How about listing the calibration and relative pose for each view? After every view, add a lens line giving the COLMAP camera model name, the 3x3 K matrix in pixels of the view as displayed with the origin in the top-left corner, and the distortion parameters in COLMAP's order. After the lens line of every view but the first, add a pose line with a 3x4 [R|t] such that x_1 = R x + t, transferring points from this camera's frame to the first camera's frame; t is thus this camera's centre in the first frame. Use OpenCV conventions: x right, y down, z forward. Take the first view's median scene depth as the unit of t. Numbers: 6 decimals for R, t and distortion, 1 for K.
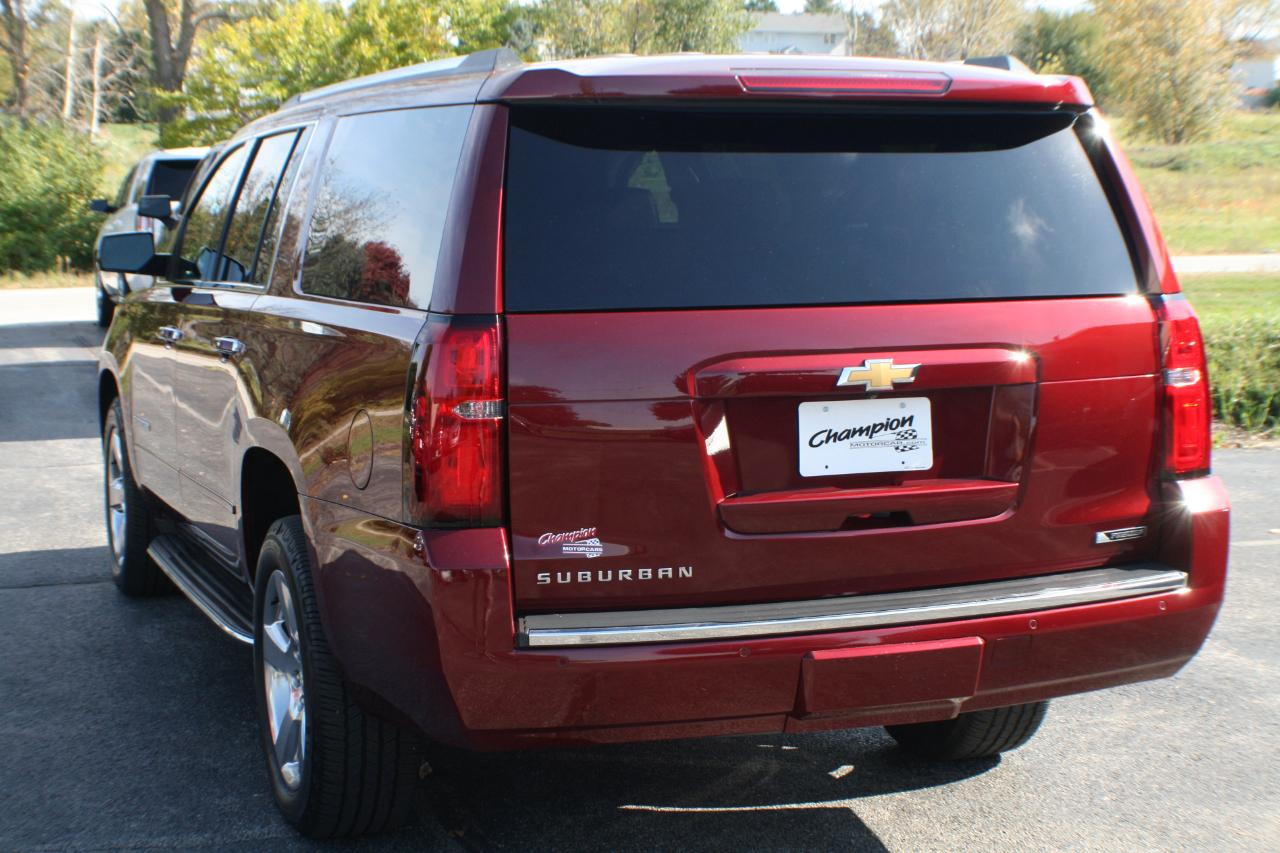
lens RADIAL K [[2162.5, 0, 634.4], [0, 2162.5, 435.2], [0, 0, 1]] dist [-0.143548, 0.000000]
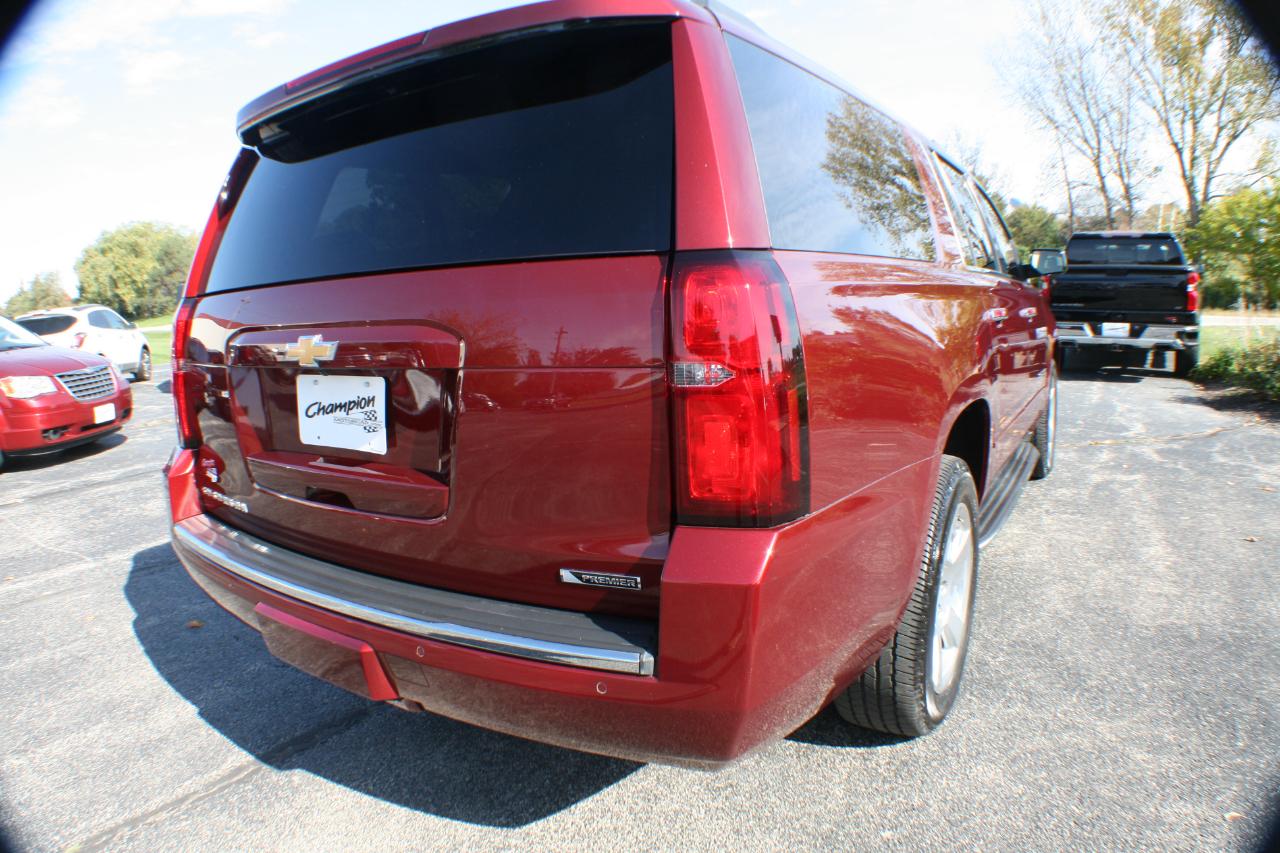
lens RADIAL K [[800.1, 0, 633.1], [0, 800.1, 446.8], [0, 0, 1]] dist [-0.187281, 0.022586]
pose [[0.591686, 0.144143, -0.793178, 0.448262], [-0.057135, 0.988909, 0.137092, -0.038577], [0.804142, -0.035797, 0.593359, 0.844592]]
